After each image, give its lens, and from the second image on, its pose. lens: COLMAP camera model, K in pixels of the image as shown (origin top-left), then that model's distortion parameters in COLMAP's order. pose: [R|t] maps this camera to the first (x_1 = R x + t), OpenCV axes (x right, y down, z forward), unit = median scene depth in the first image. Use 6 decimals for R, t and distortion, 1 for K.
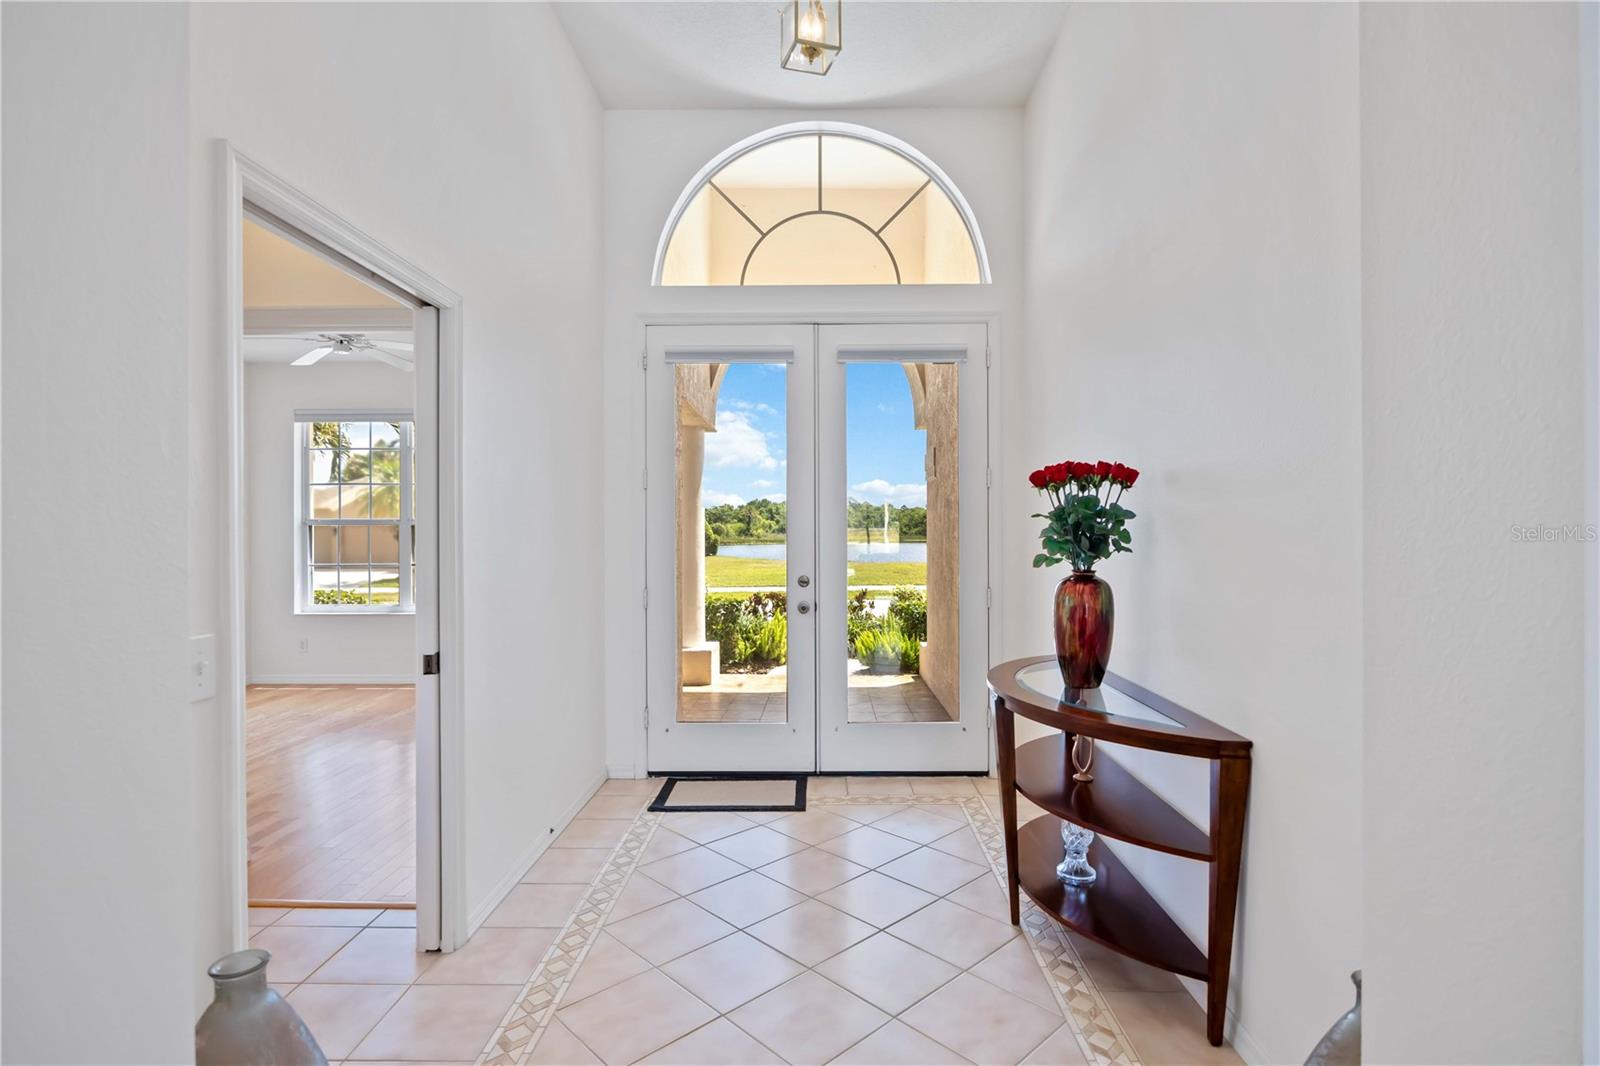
lens RADIAL K [[786.7, 0, 797.0], [0, 786.7, 555.5], [0, 0, 1]] dist [-0.001387, -0.000199]
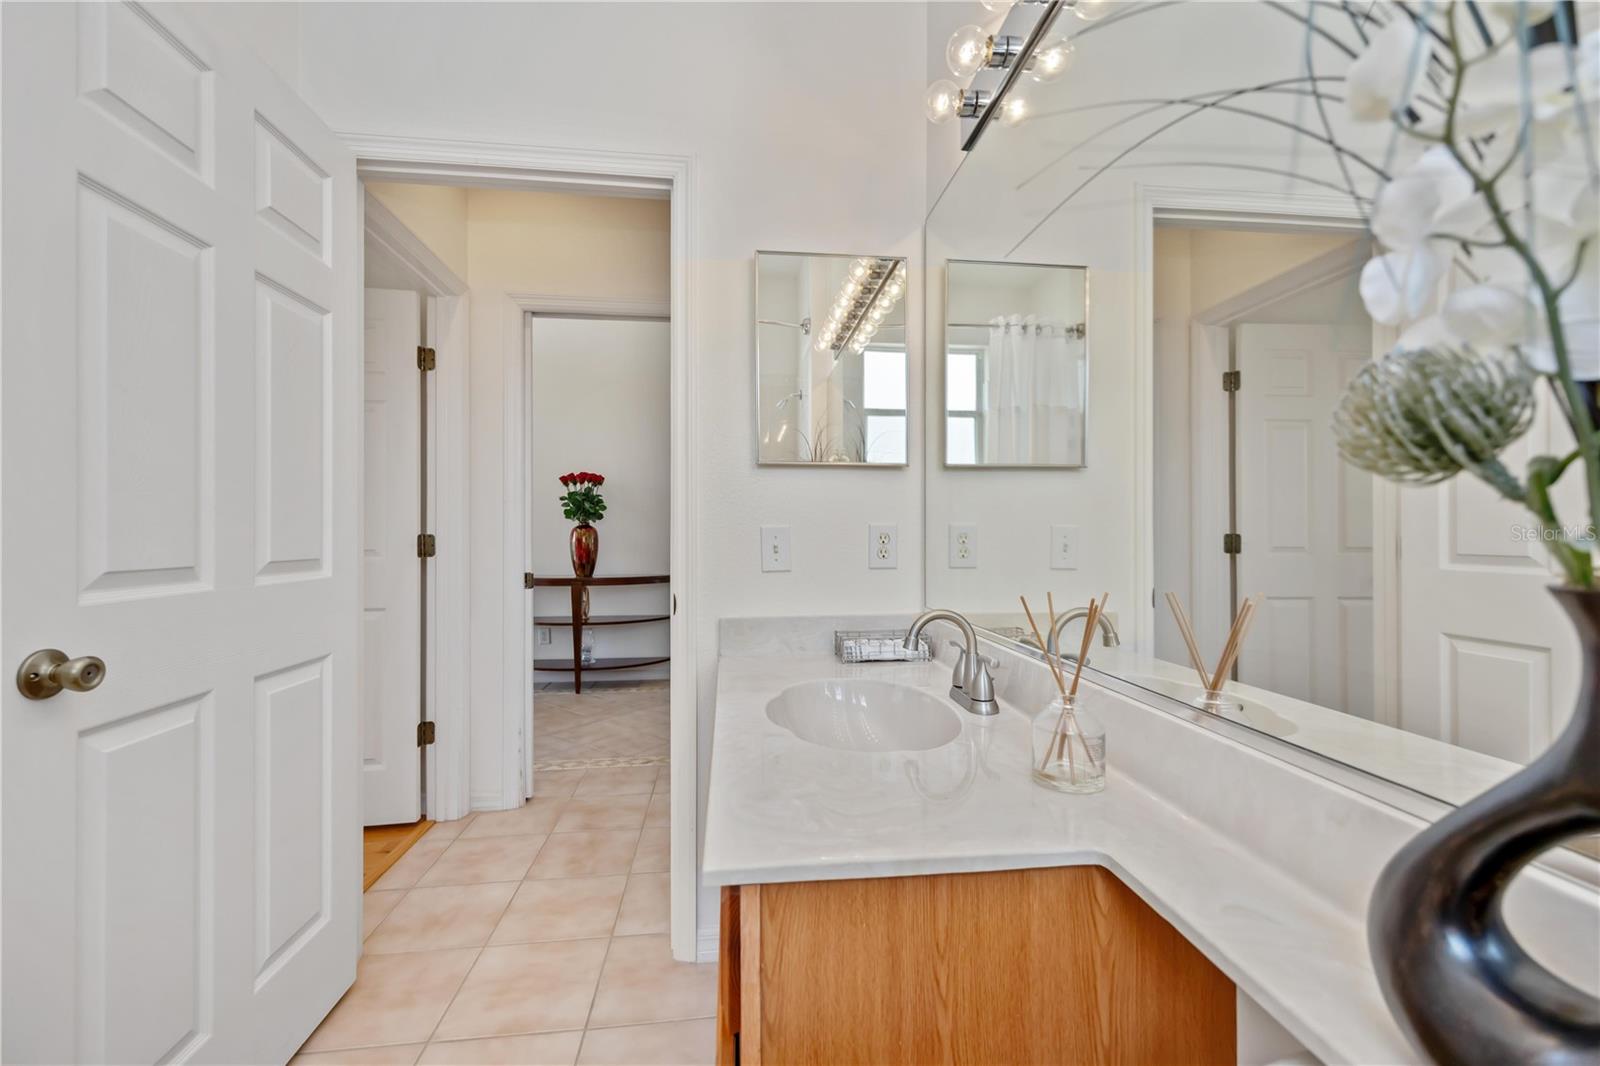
lens RADIAL K [[638.8, 0, 800.0], [0, 638.8, 533.0], [0, 0, 1]] dist [0.001154, -0.000090]
pose [[-0.145290, 0.003689, 0.989382, -0.614112], [0.023277, 0.999729, -0.000310, 0.025067], [-0.989115, 0.022985, -0.145336, 0.267417]]
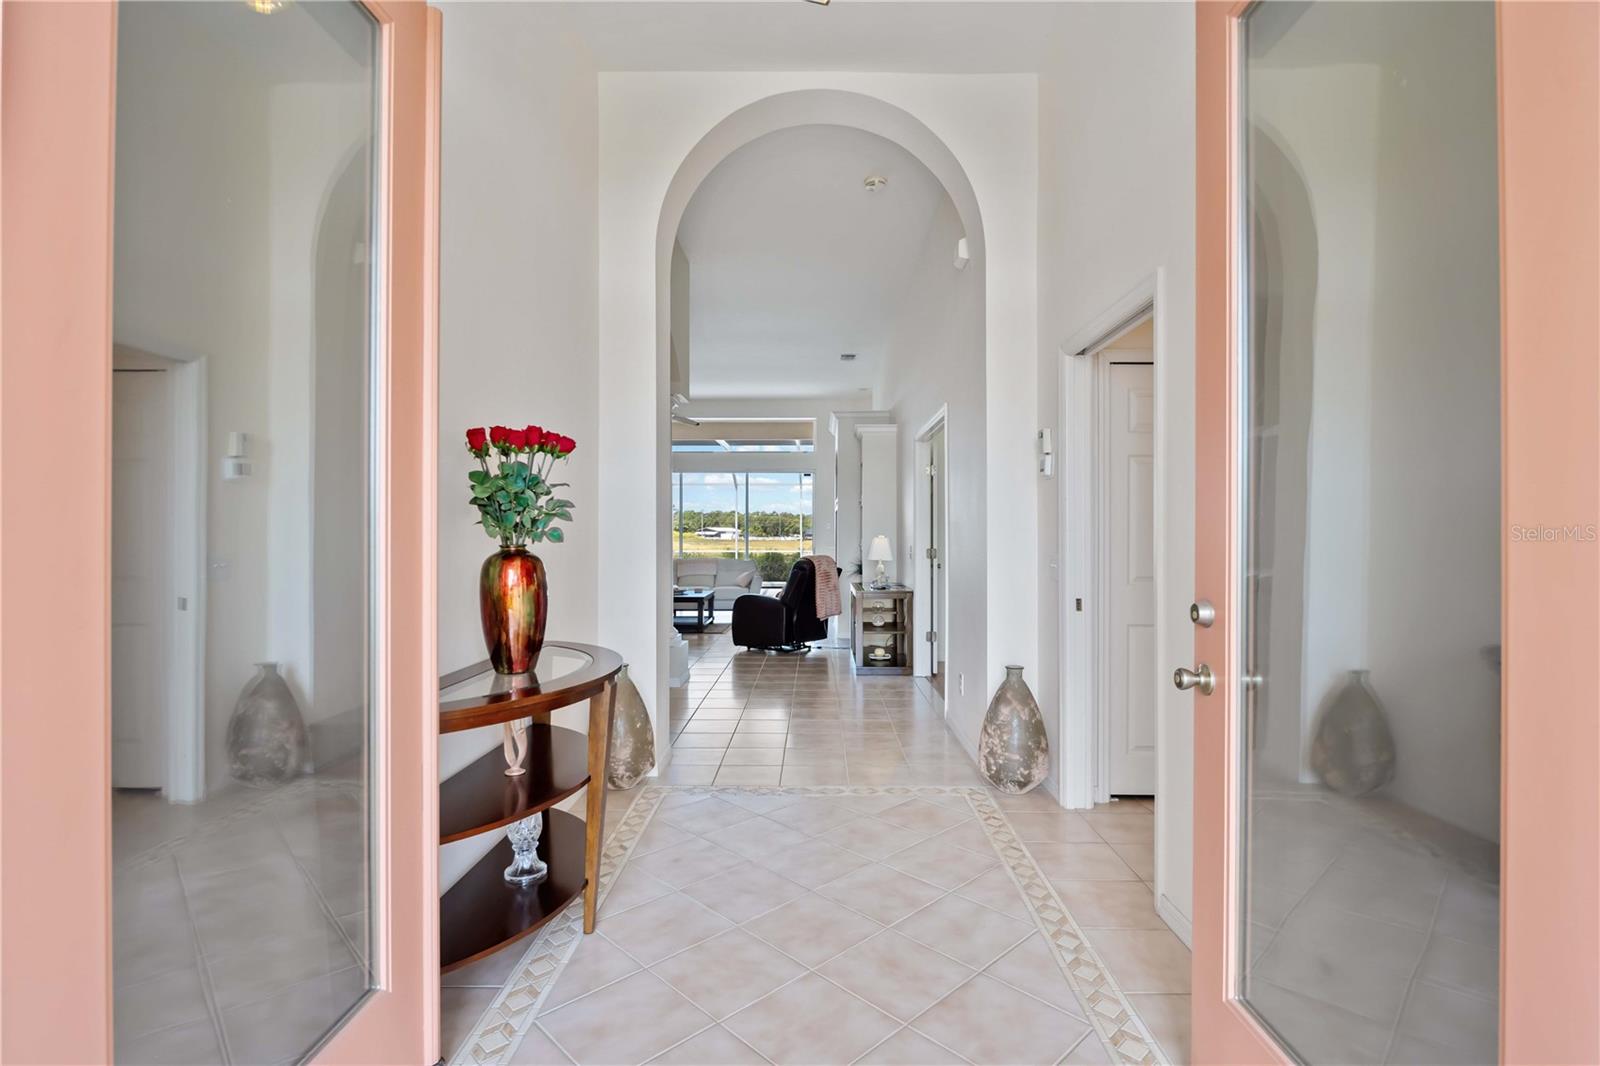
lens RADIAL K [[751.1, 0, 800.0], [0, 751.1, 533.0], [0, 0, 1]] dist [0.000425, 0.000028]
pose [[-0.999958, -0.002637, -0.008772, 0.018031], [-0.002802, 0.999819, 0.018795, -0.005465], [0.008721, 0.018819, -0.999785, 0.770959]]
